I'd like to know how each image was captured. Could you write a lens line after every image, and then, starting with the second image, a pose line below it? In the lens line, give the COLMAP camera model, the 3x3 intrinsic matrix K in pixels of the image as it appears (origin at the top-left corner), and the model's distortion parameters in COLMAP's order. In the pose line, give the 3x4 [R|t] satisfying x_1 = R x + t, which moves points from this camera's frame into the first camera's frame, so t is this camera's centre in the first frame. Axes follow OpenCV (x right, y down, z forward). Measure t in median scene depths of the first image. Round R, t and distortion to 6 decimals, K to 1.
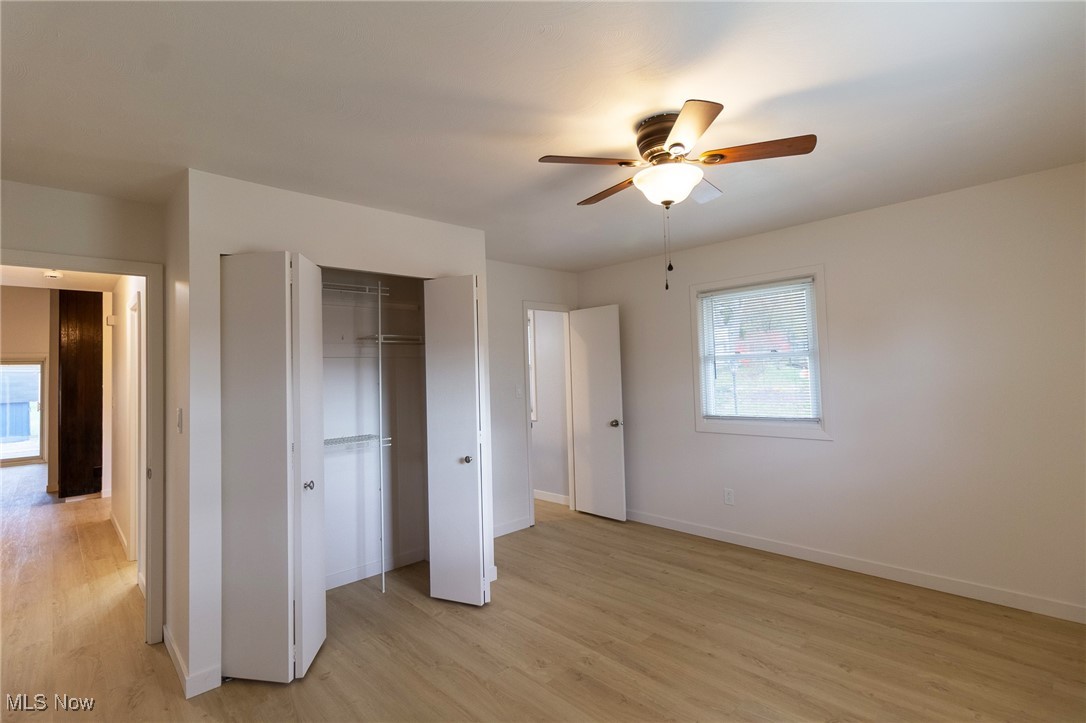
lens RADIAL K [[506.9, 0, 539.5], [0, 506.9, 346.4], [0, 0, 1]] dist [-0.000604, -0.000052]
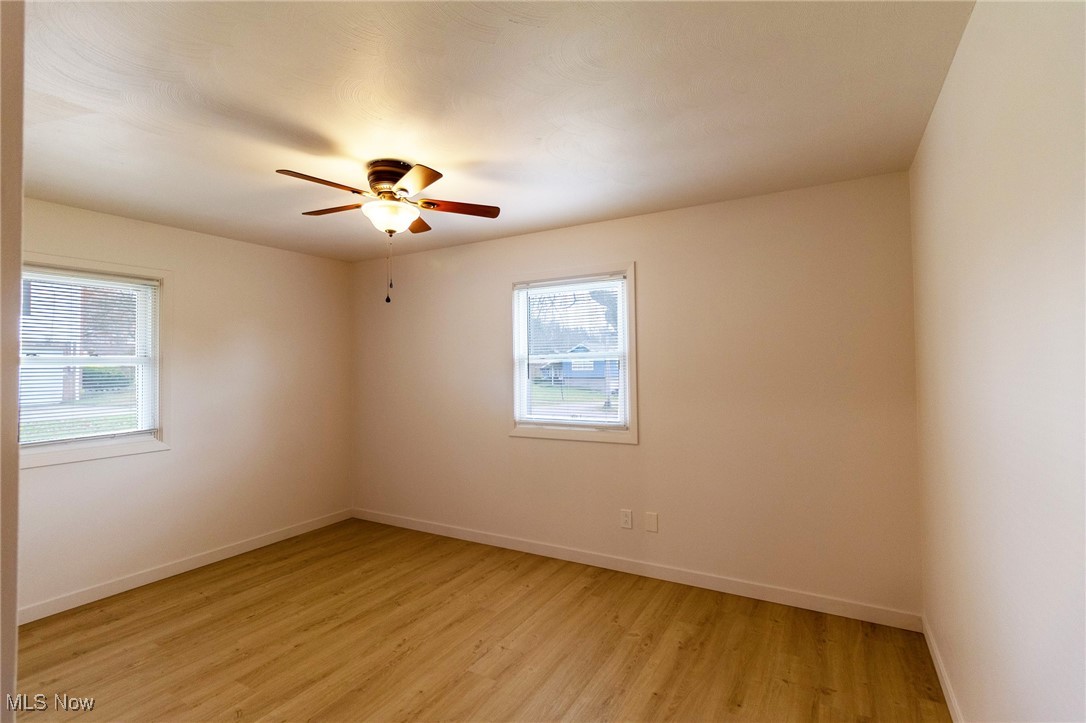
lens RADIAL K [[506.2, 0, 541.4], [0, 506.2, 353.7], [0, 0, 1]] dist [-0.000086, 0.000695]
pose [[-0.284670, 0.059979, 0.956747, -0.725379], [-0.026688, 0.997158, -0.070453, 0.060625], [-0.958254, -0.045589, -0.282260, 0.728918]]
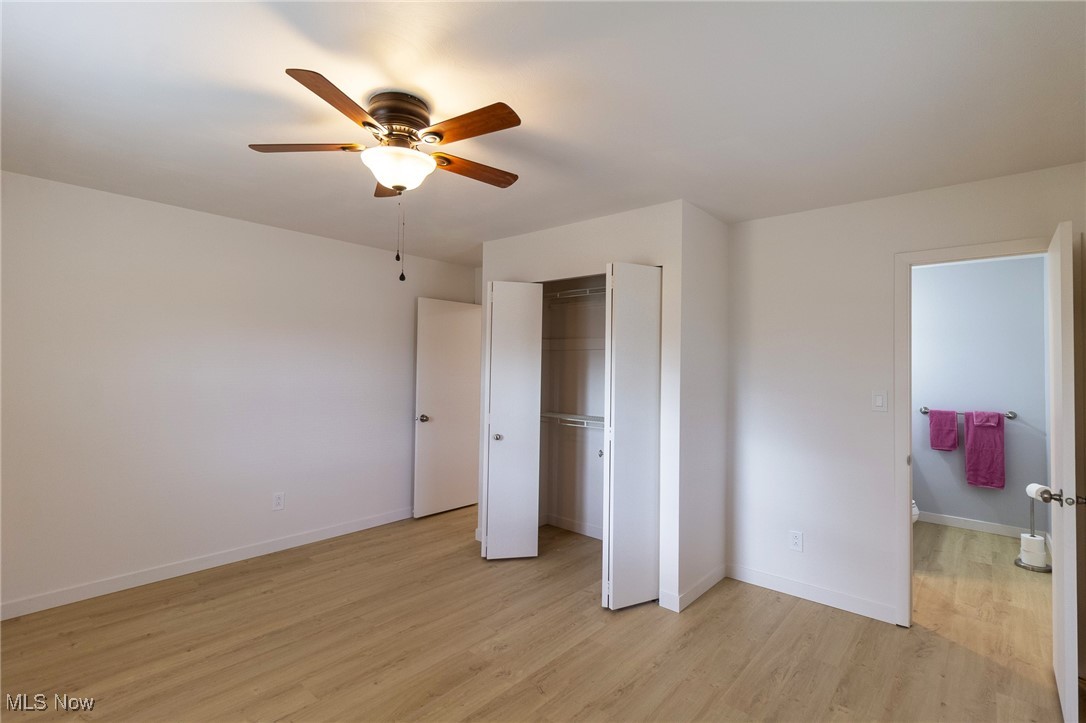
lens RADIAL K [[506.2, 0, 541.4], [0, 506.2, 353.7], [0, 0, 1]] dist [-0.000086, 0.000695]
pose [[0.096824, 0.011137, -0.995239, 0.887927], [0.030804, 0.999425, 0.014180, 0.010527], [0.994825, -0.032030, 0.096425, 0.858747]]
